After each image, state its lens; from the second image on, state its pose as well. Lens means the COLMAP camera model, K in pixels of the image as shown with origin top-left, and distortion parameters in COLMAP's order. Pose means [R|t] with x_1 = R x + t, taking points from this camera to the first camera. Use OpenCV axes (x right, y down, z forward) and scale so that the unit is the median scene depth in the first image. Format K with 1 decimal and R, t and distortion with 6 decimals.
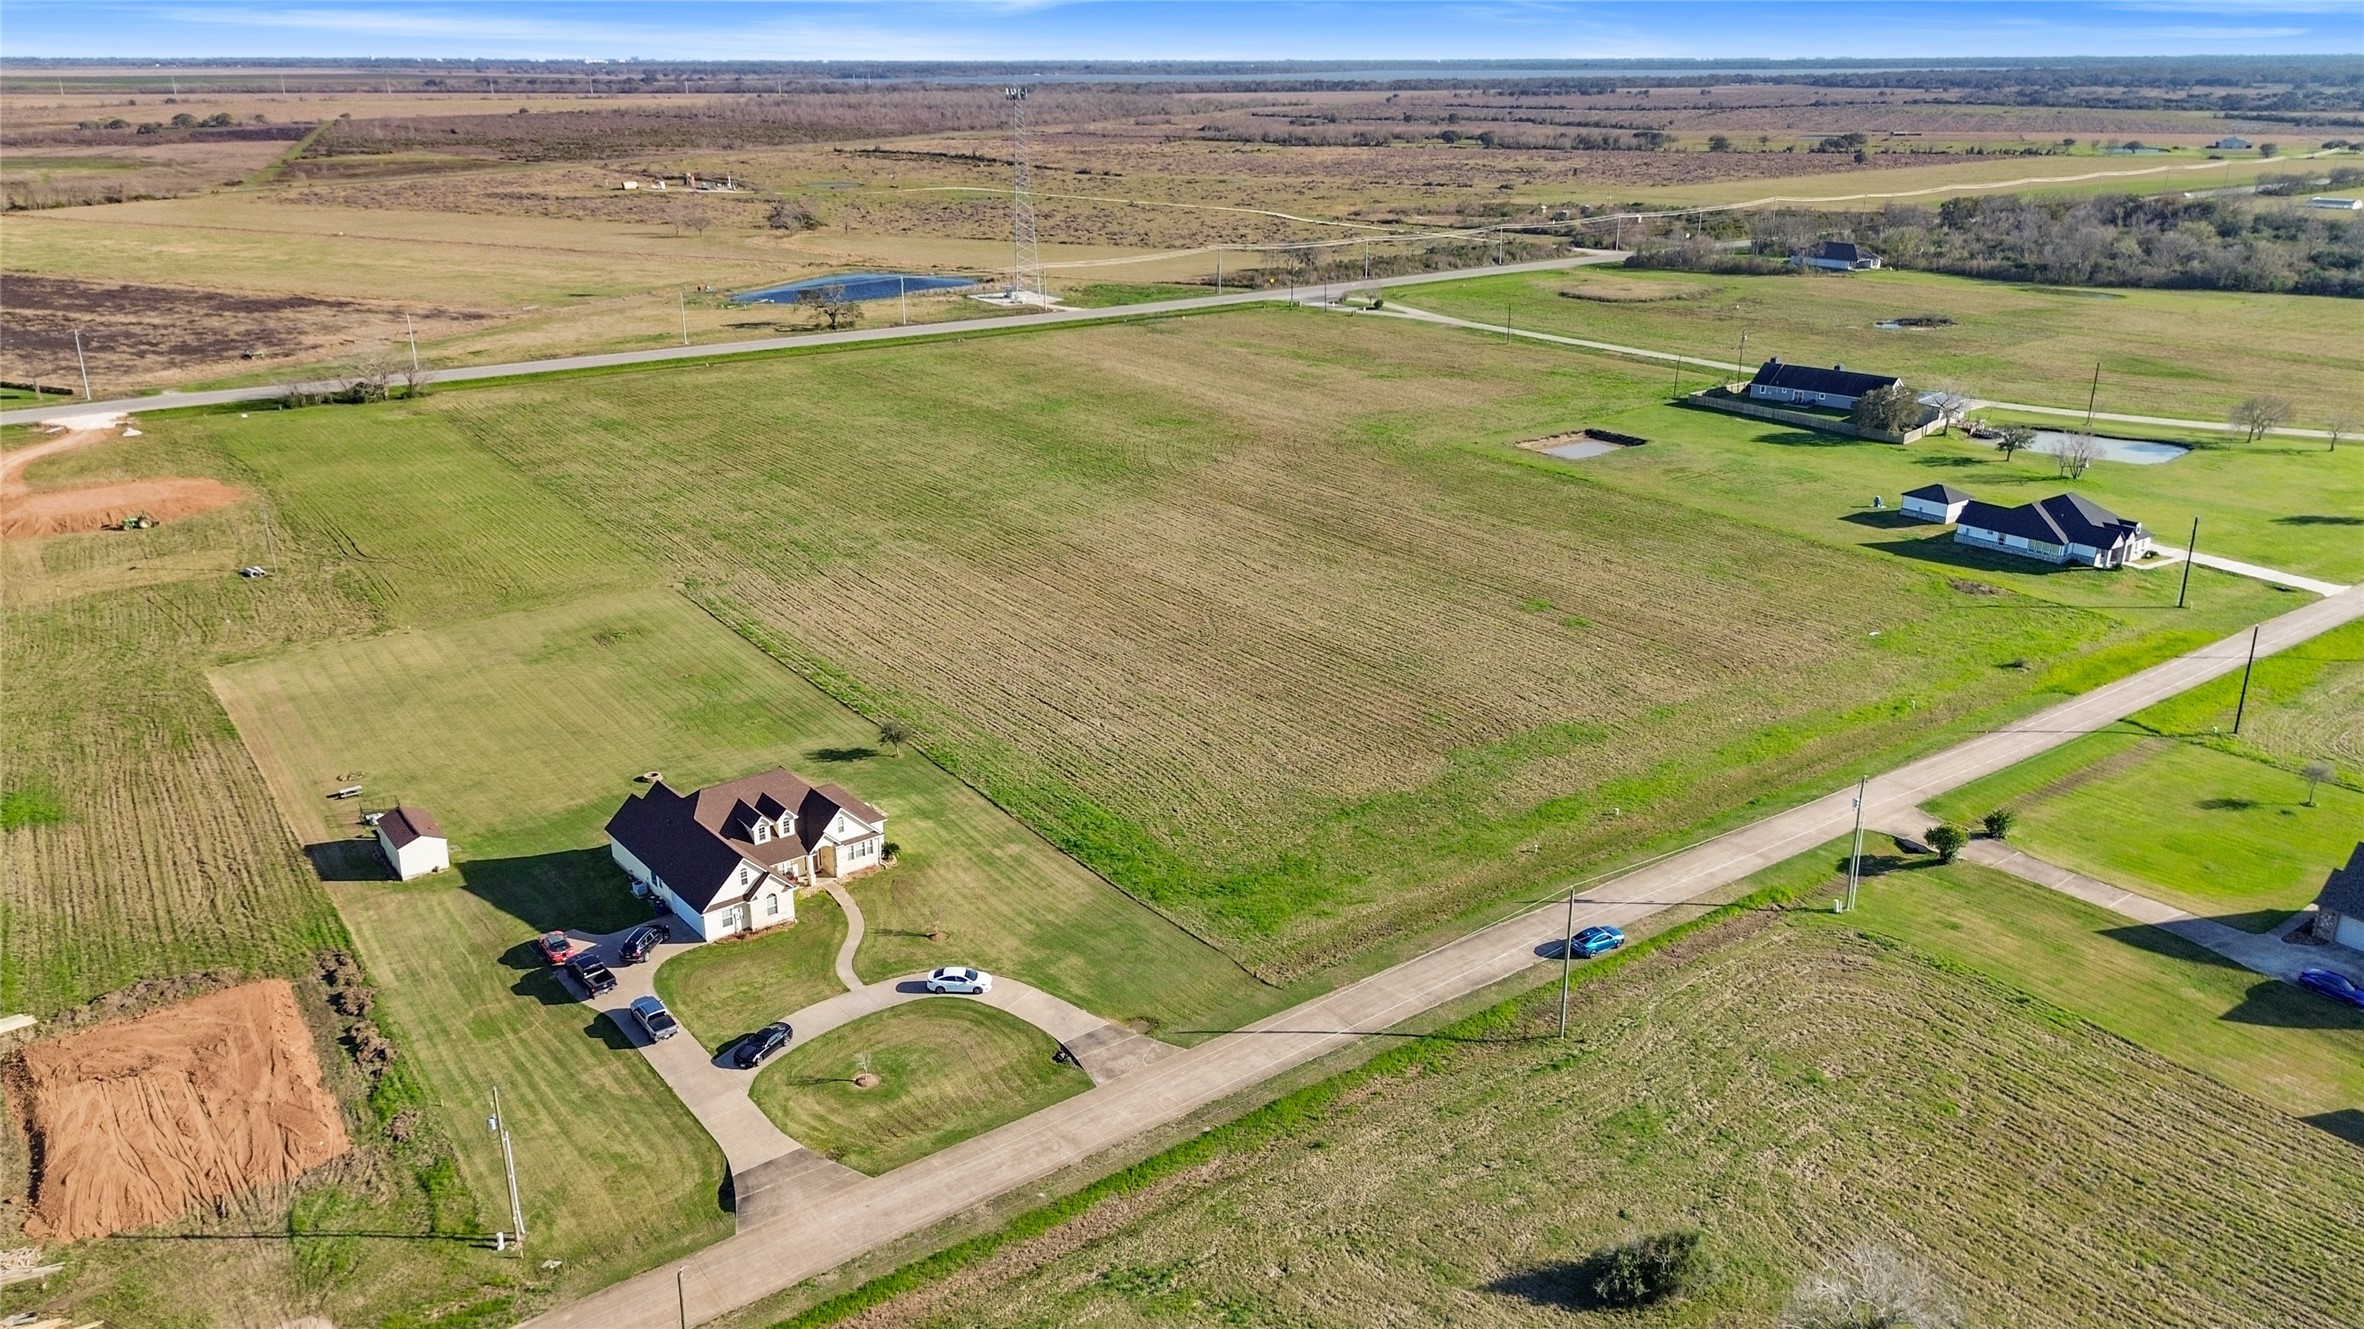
lens RADIAL K [[1673.5, 0, 1187.9], [0, 1673.5, 660.2], [0, 0, 1]] dist [0.073723, -0.072012]
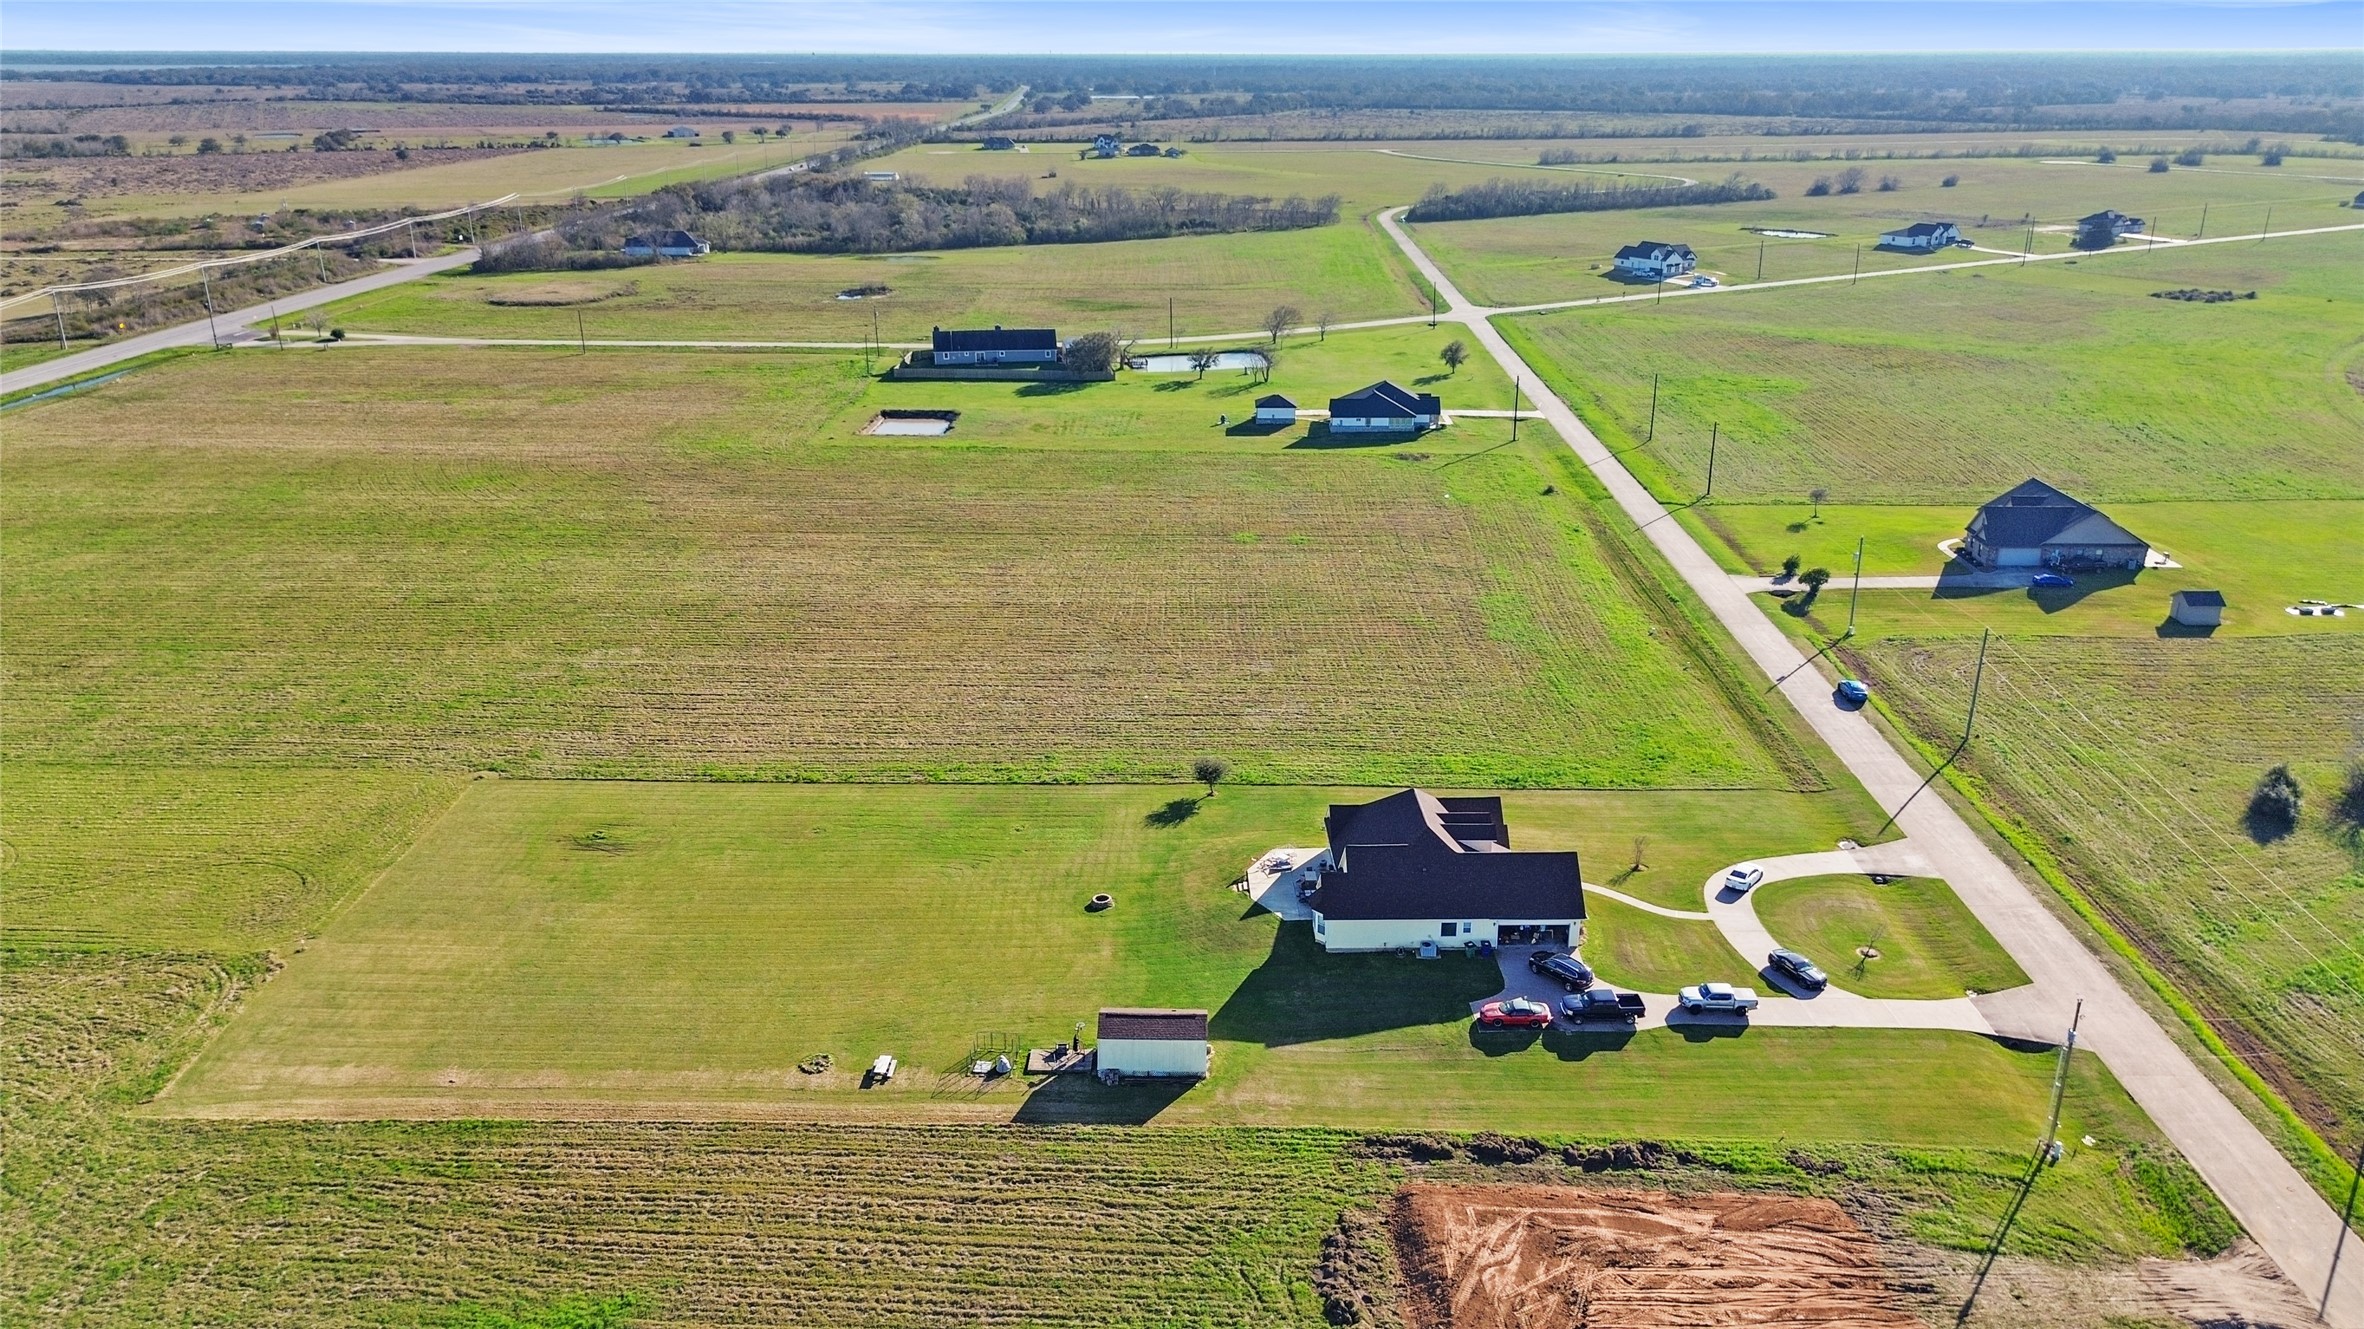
lens RADIAL K [[1659.2, 0, 1182.0], [0, 1659.2, 664.5], [0, 0, 1]] dist [0.069719, -0.073351]
pose [[0.609433, -0.272065, 0.744696, -0.656305], [0.267283, 0.954797, 0.130087, -0.105099], [-0.746426, 0.119765, 0.654603, 0.310006]]
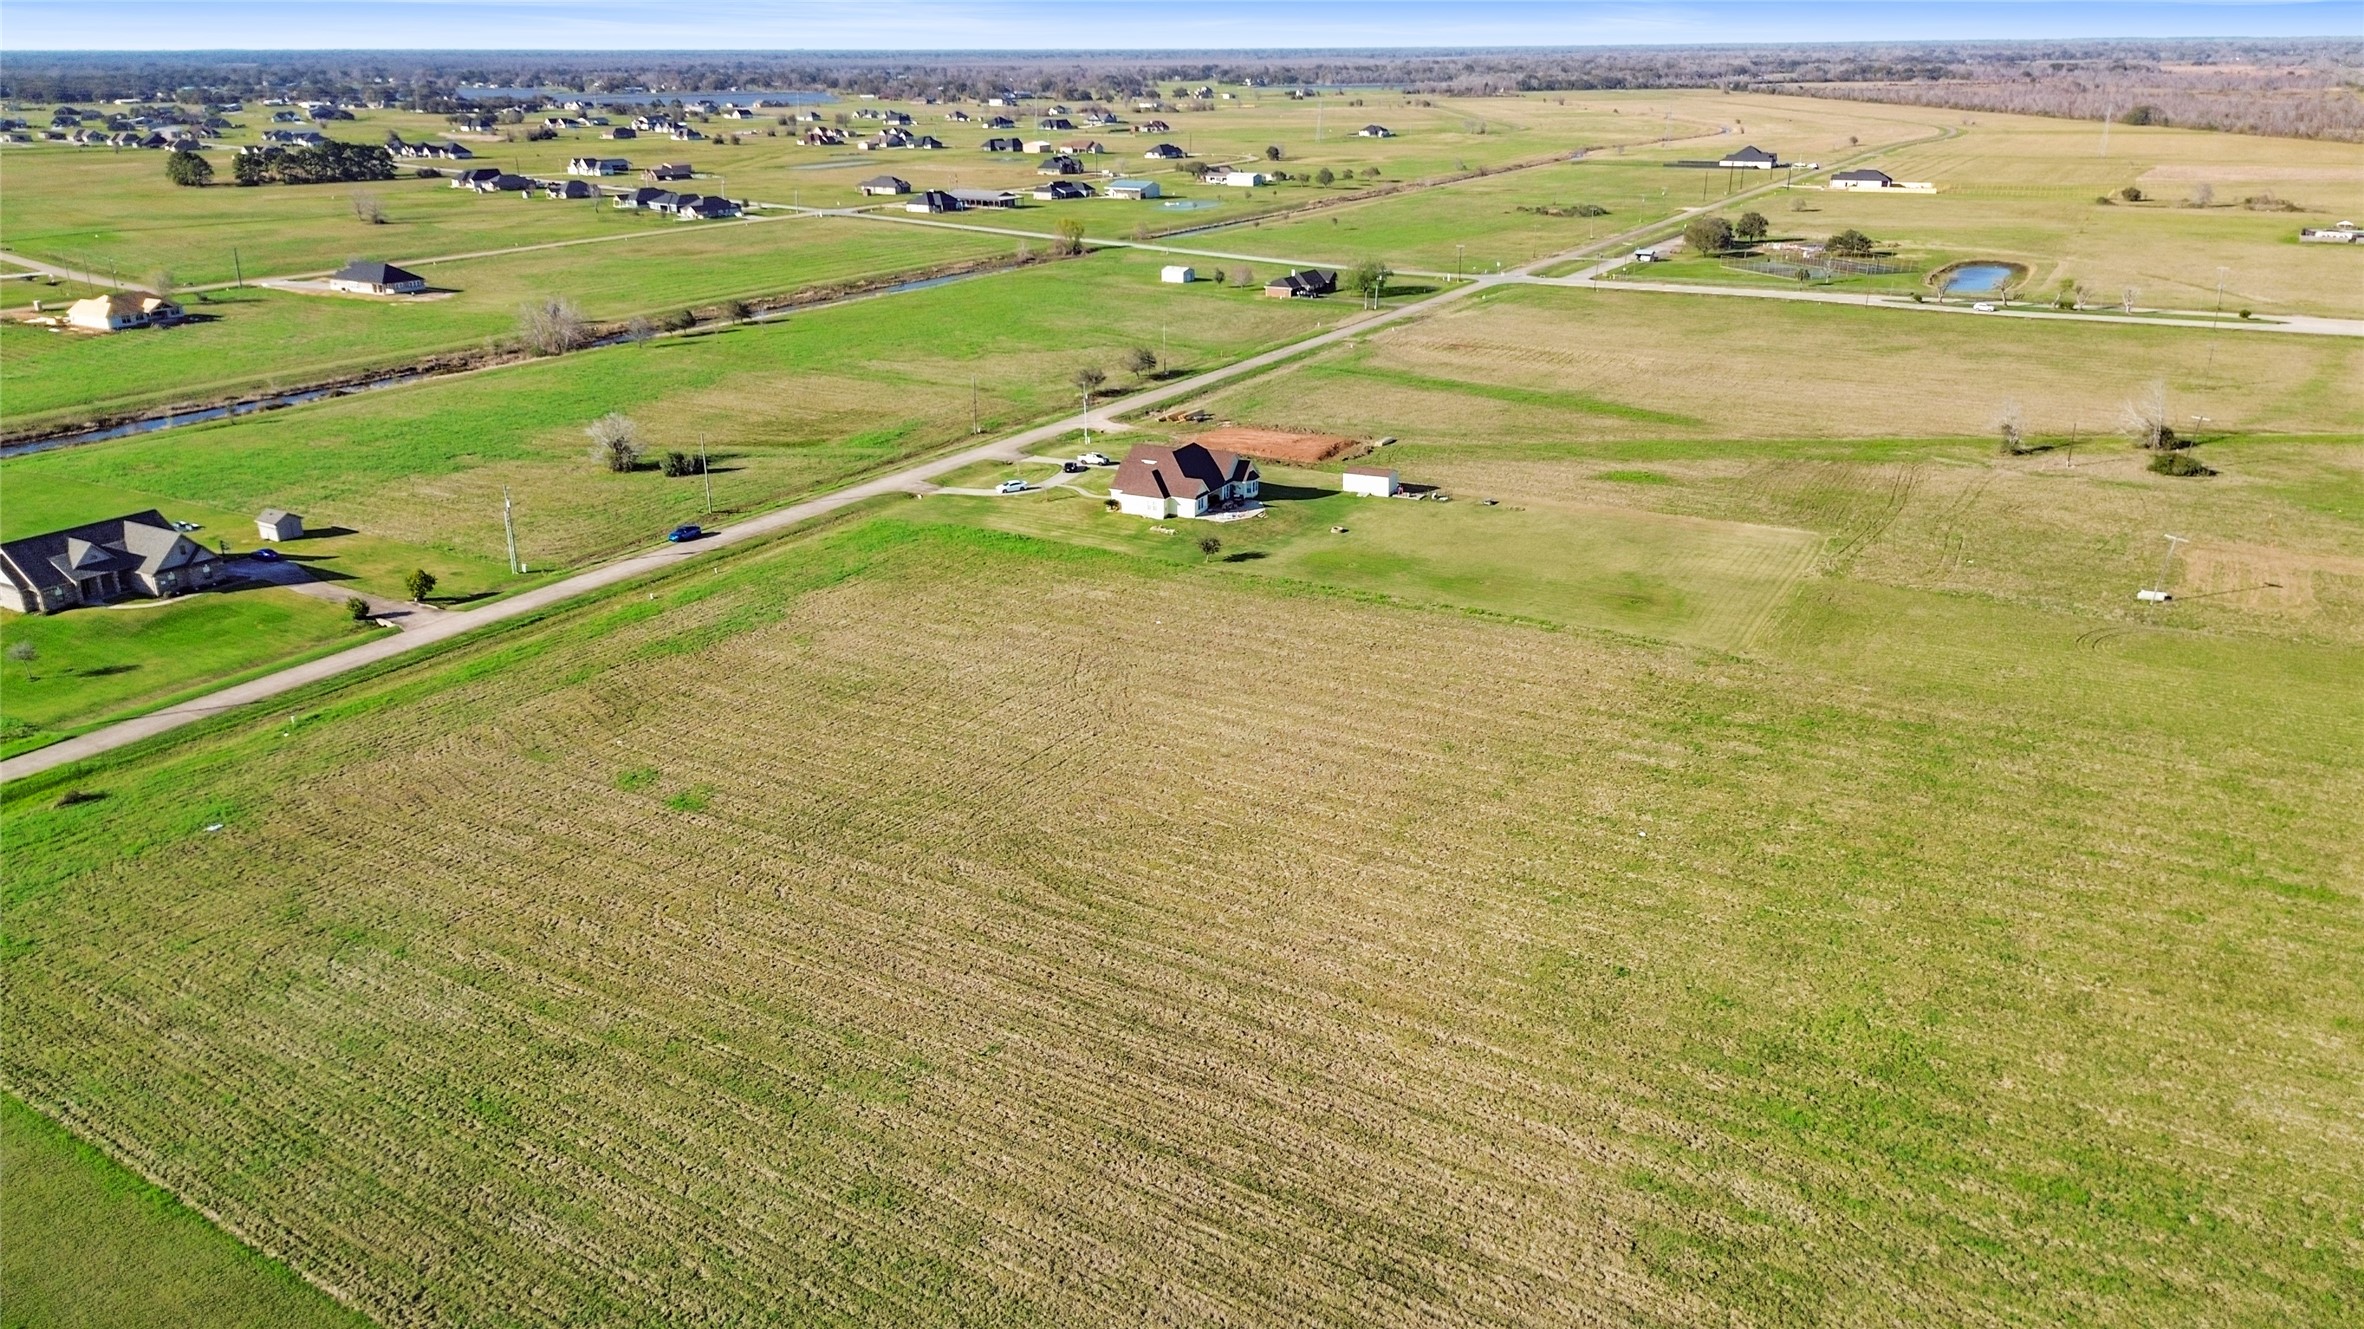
lens RADIAL K [[1673.5, 0, 1187.9], [0, 1673.5, 660.2], [0, 0, 1]] dist [0.073723, -0.072012]
pose [[-0.913968, 0.146553, -0.378397, 0.269768], [-0.129282, 0.778747, 0.613873, -0.531282], [0.384640, 0.609980, -0.692803, 1.508617]]
